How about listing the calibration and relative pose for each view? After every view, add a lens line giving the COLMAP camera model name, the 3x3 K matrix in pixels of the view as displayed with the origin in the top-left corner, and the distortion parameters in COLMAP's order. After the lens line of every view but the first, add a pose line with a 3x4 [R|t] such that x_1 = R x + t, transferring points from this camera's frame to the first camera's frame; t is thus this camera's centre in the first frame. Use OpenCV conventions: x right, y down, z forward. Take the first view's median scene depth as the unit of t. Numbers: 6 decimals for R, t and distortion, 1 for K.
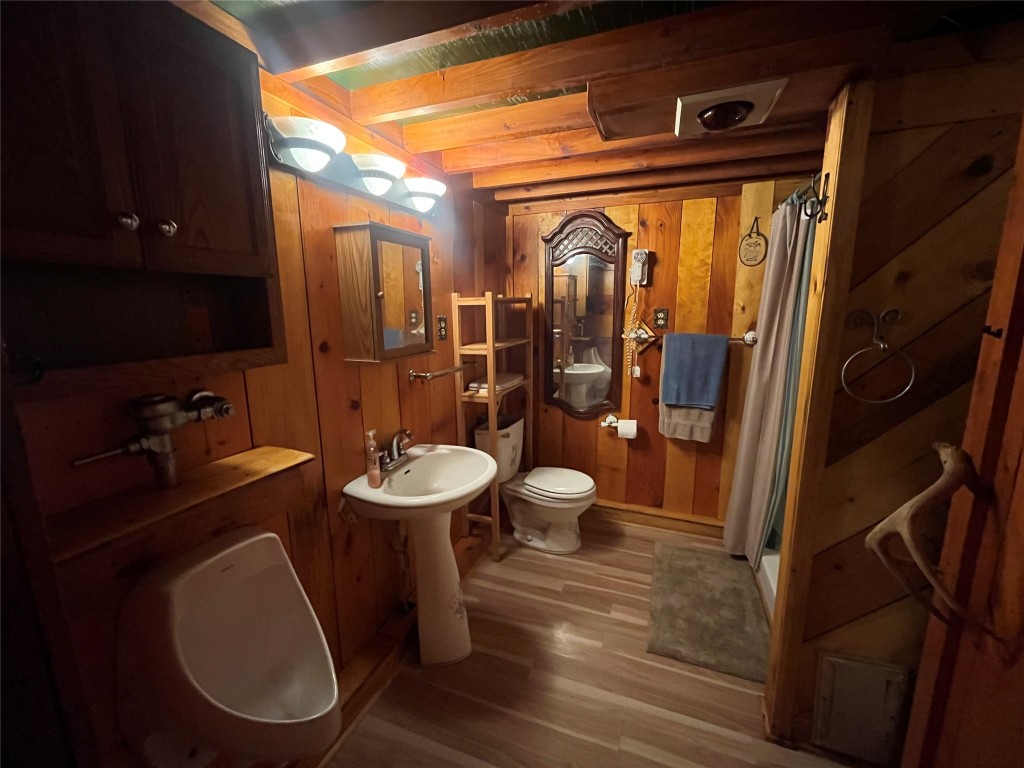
lens RADIAL K [[417.1, 0, 512.1], [0, 417.1, 381.8], [0, 0, 1]] dist [-0.003247, -0.000285]
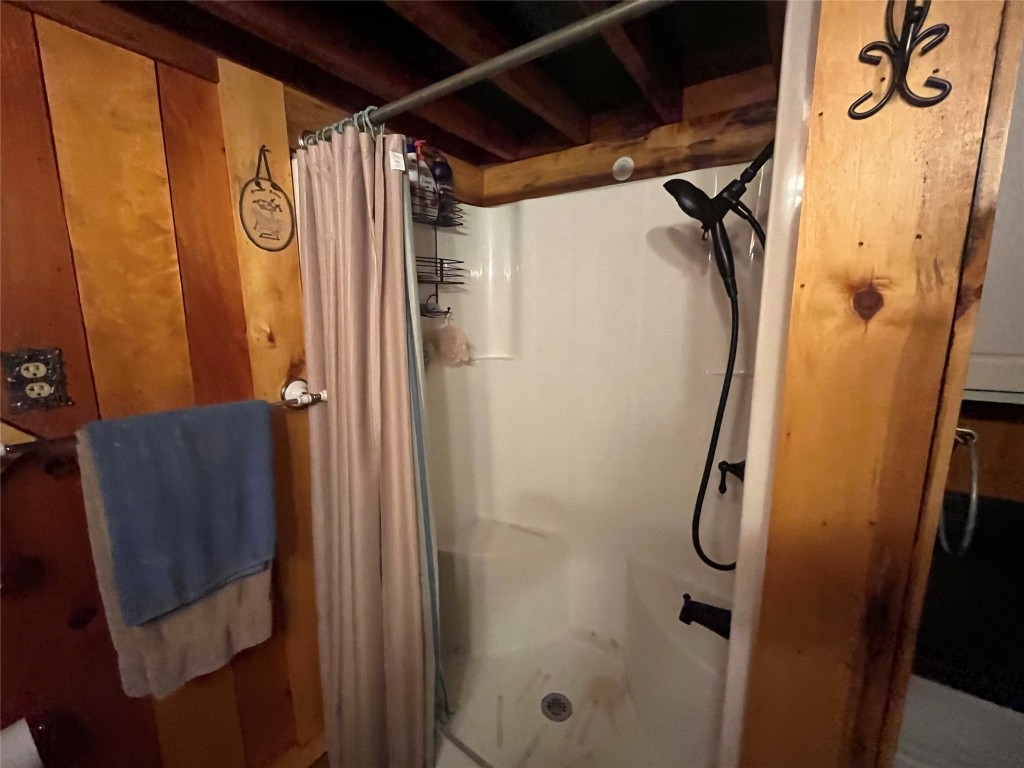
lens RADIAL K [[417.1, 0, 510.7], [0, 417.1, 381.9], [0, 0, 1]] dist [-0.003247, -0.000285]
pose [[0.248012, -0.156153, 0.956089, 0.150497], [0.175392, 0.977852, 0.114211, -0.129852], [-0.952747, 0.139364, 0.269907, 0.600535]]
